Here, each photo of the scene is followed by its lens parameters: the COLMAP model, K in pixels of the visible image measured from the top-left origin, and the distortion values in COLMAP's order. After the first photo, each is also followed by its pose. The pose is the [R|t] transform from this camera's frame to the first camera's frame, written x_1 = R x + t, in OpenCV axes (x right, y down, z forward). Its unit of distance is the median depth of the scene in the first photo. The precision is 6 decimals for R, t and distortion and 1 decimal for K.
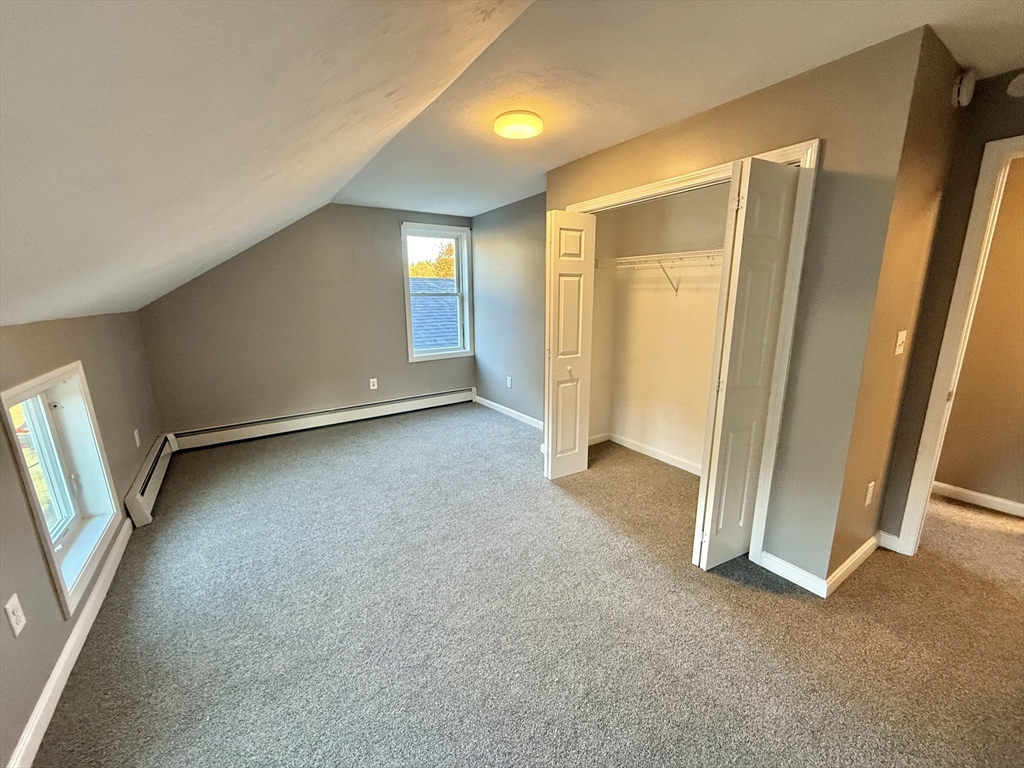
lens RADIAL K [[407.5, 0, 514.2], [0, 407.5, 384.4], [0, 0, 1]] dist [-0.003156, 0.001004]
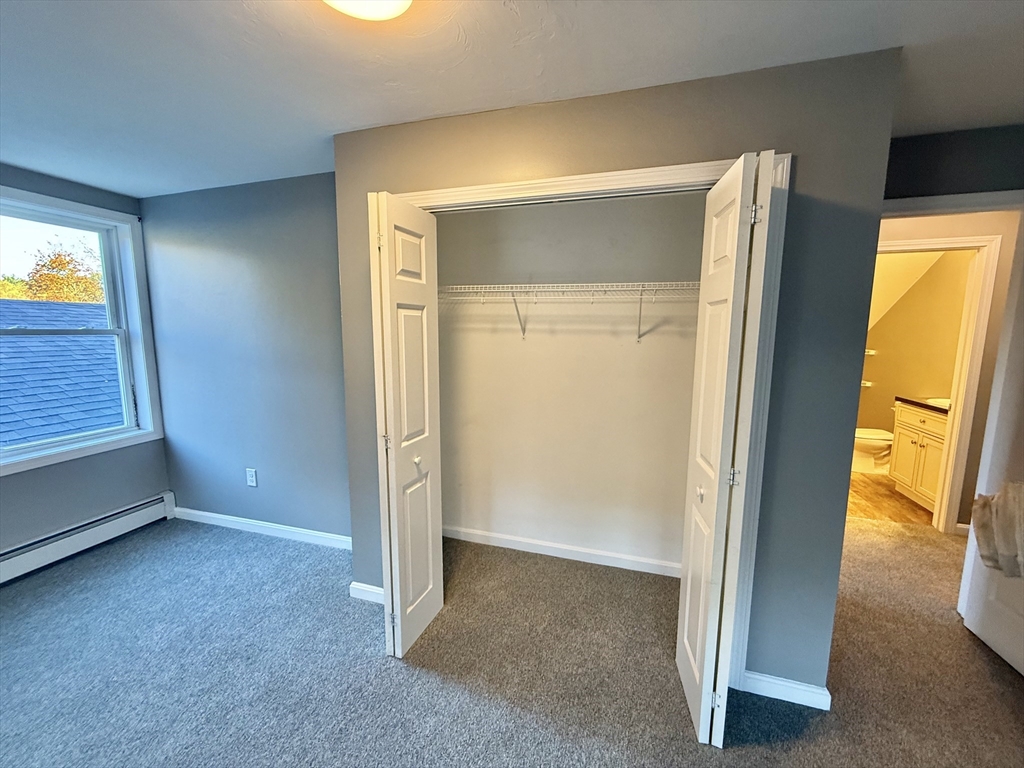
lens RADIAL K [[407.5, 0, 511.5], [0, 407.5, 384.3], [0, 0, 1]] dist [-0.003156, 0.001004]
pose [[0.777899, -0.073456, 0.624081, -0.109350], [0.125204, 0.991349, -0.039379, -0.096962], [-0.615790, 0.108770, 0.780367, 0.388647]]
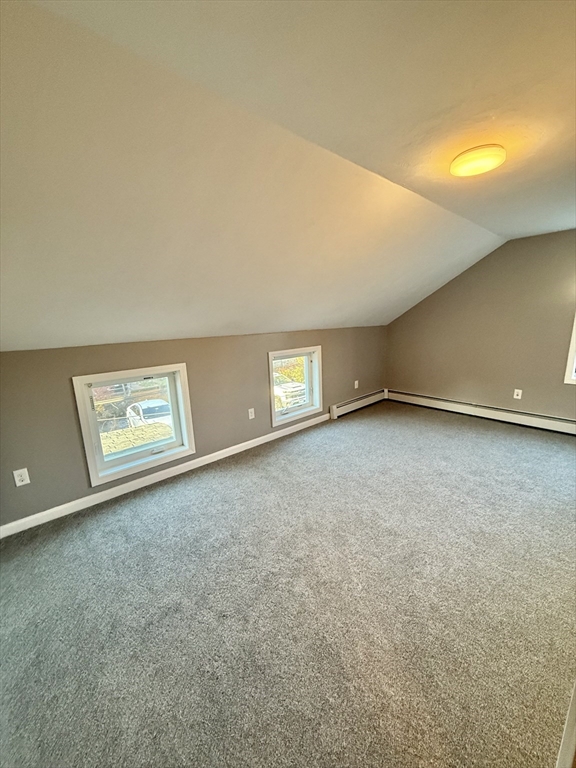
lens RADIAL K [[305.6, 0, 288.4], [0, 305.6, 385.4], [0, 0, 1]] dist [-0.003156, 0.001004]
pose [[0.134649, 0.217062, -0.966827, 0.520567], [-0.186914, 0.963760, 0.190342, -0.091062], [0.973105, 0.155084, 0.170341, 0.322211]]
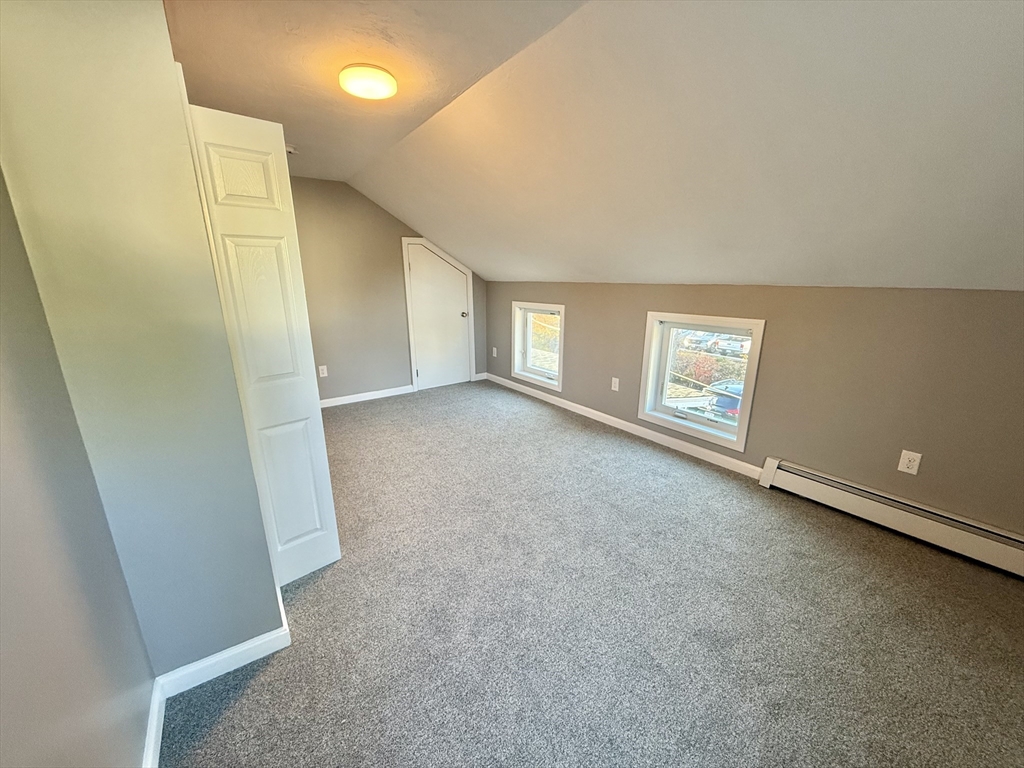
lens RADIAL K [[407.5, 0, 510.5], [0, 407.5, 384.8], [0, 0, 1]] dist [-0.003156, 0.001004]
pose [[-0.998897, 0.046630, -0.005569, -0.193973], [0.038153, 0.874952, 0.482704, -0.320874], [0.027381, 0.481959, -0.875766, 1.355449]]
